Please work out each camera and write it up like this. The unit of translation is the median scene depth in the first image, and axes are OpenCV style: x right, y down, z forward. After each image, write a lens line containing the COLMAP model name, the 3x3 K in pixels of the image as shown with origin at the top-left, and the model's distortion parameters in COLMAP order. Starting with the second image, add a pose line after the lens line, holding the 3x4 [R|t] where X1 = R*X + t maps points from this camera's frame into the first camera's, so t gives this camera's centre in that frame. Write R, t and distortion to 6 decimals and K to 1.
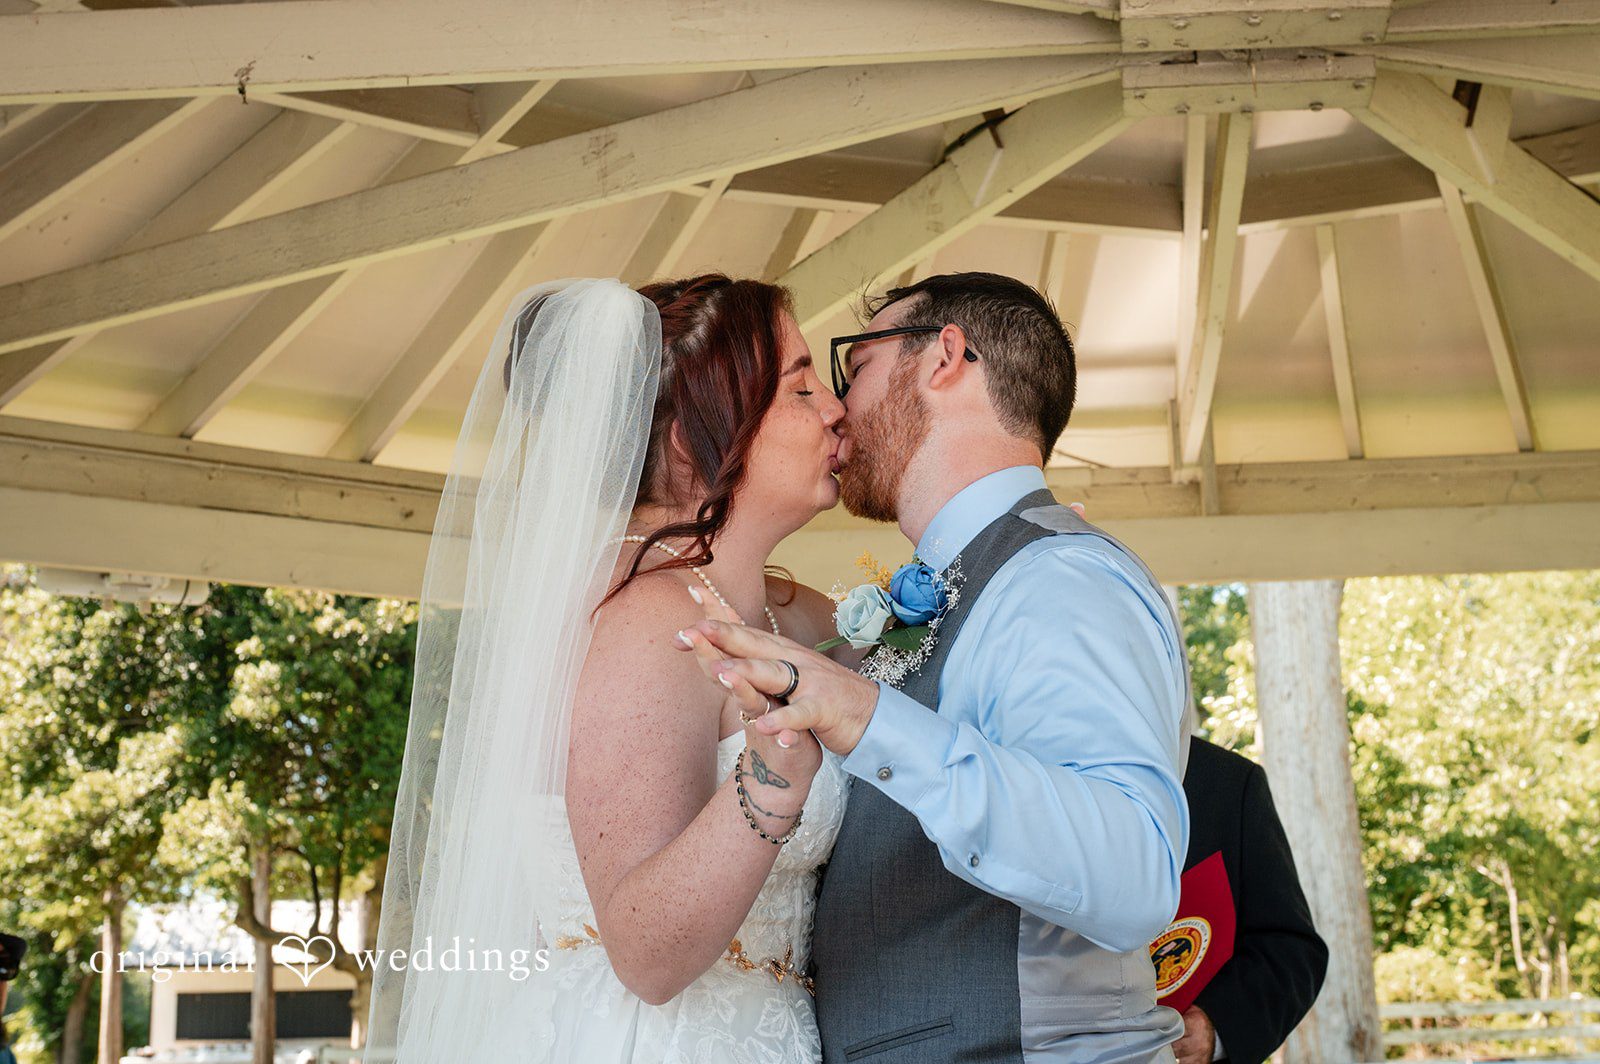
lens RADIAL K [[2272.2, 0, 869.2], [0, 2272.2, 526.6], [0, 0, 1]] dist [-0.015100, 0.082178]
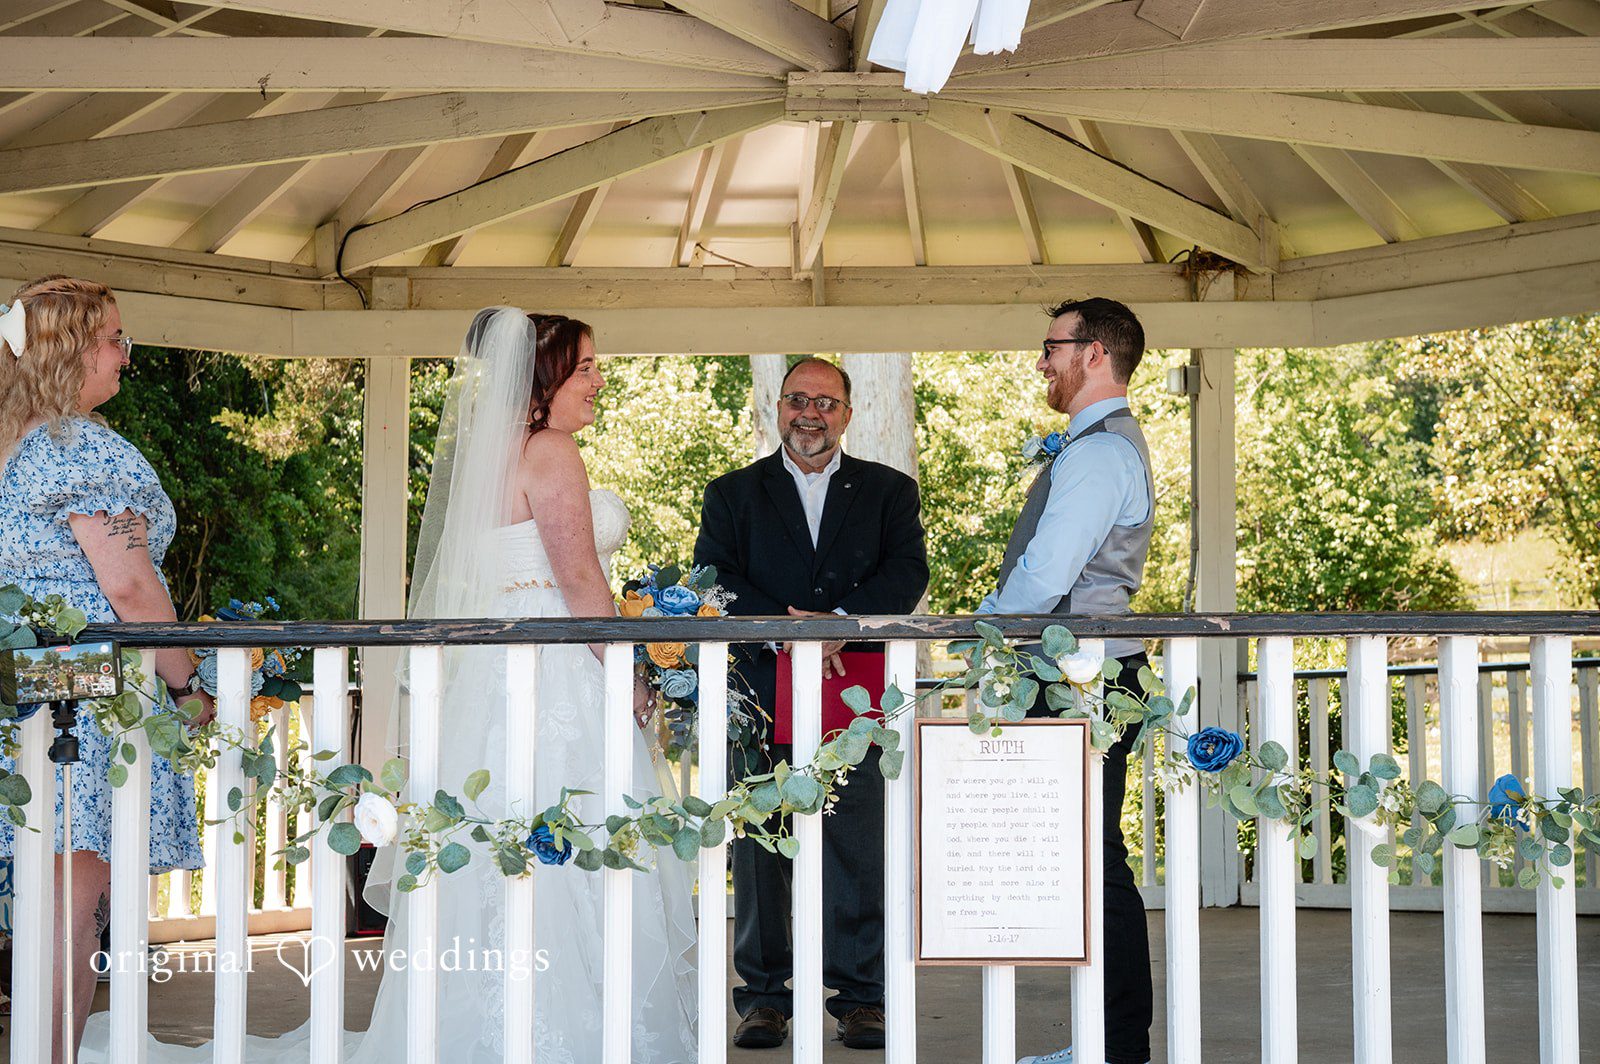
lens RADIAL K [[2272.2, 0, 869.2], [0, 2272.2, 526.6], [0, 0, 1]] dist [-0.015100, 0.082178]
pose [[0.983303, 0.009303, 0.181735, -0.073345], [-0.035587, 0.989240, 0.141905, -0.068305], [-0.178460, -0.146003, 0.973055, -0.396407]]
